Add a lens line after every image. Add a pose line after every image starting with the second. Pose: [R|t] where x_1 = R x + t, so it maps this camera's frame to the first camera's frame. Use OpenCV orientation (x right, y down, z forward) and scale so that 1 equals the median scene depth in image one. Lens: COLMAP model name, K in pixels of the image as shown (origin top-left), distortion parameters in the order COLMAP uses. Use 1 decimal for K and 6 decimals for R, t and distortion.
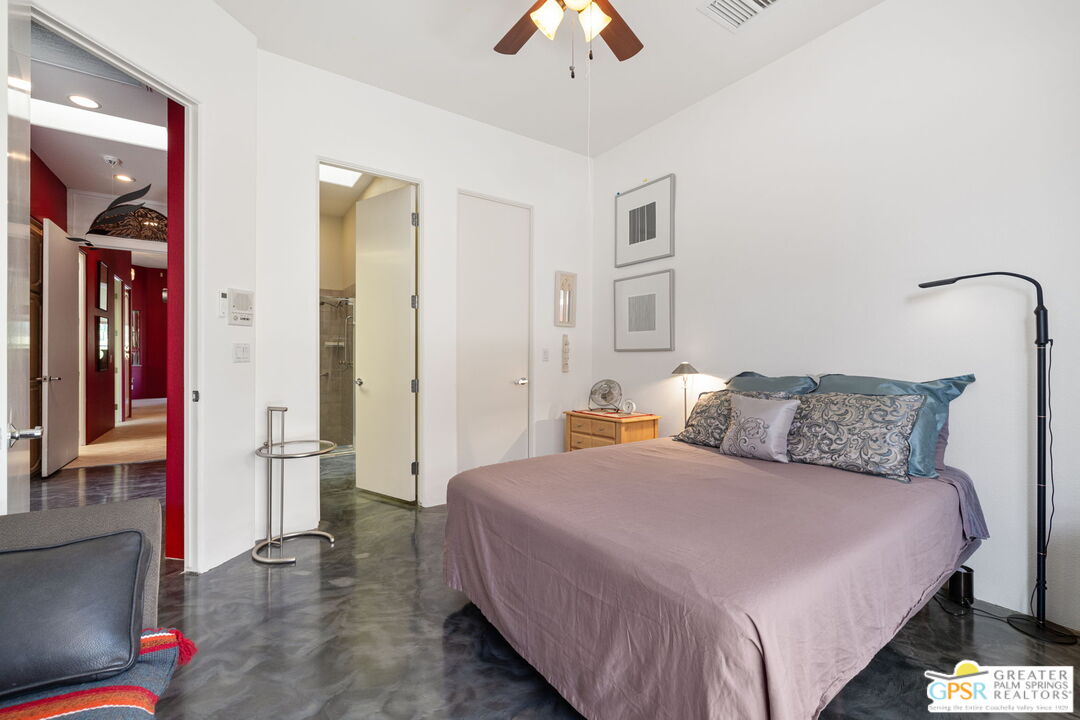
lens RADIAL K [[461.1, 0, 538.3], [0, 461.1, 356.5], [0, 0, 1]] dist [0.002541, 0.000091]
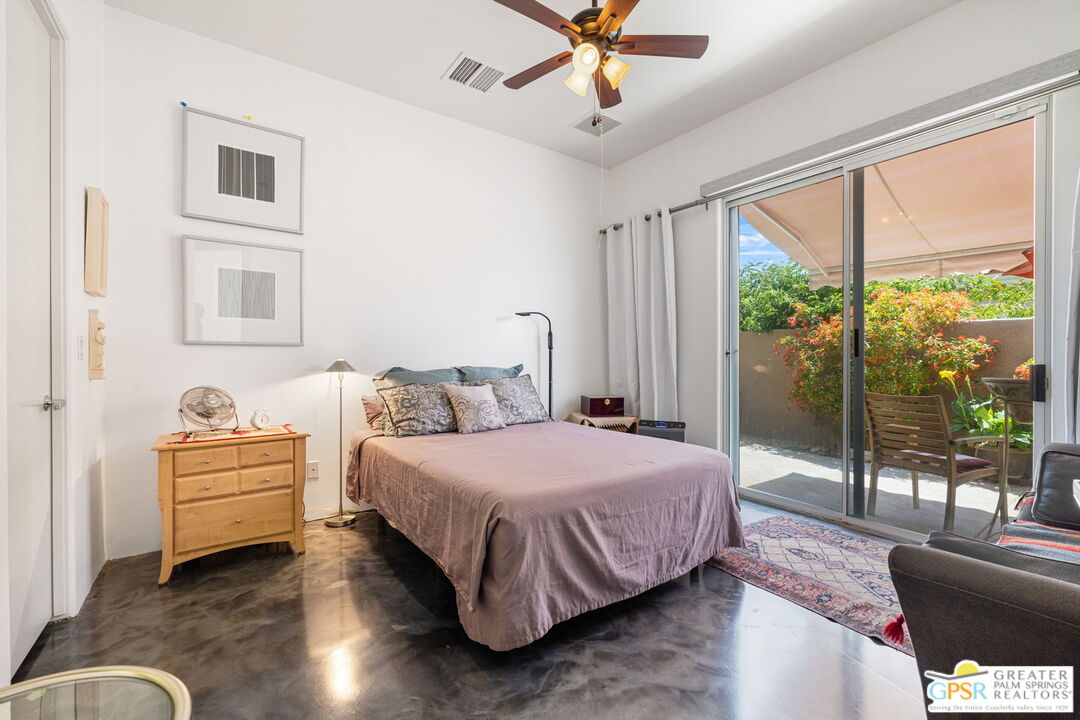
lens RADIAL K [[461.1, 0, 538.6], [0, 461.1, 359.2], [0, 0, 1]] dist [0.002541, 0.000091]
pose [[-0.013271, -0.004460, 0.999902, -0.560047], [-0.002739, 0.999986, 0.004424, 0.006570], [-0.999908, -0.002680, -0.013284, 0.569471]]
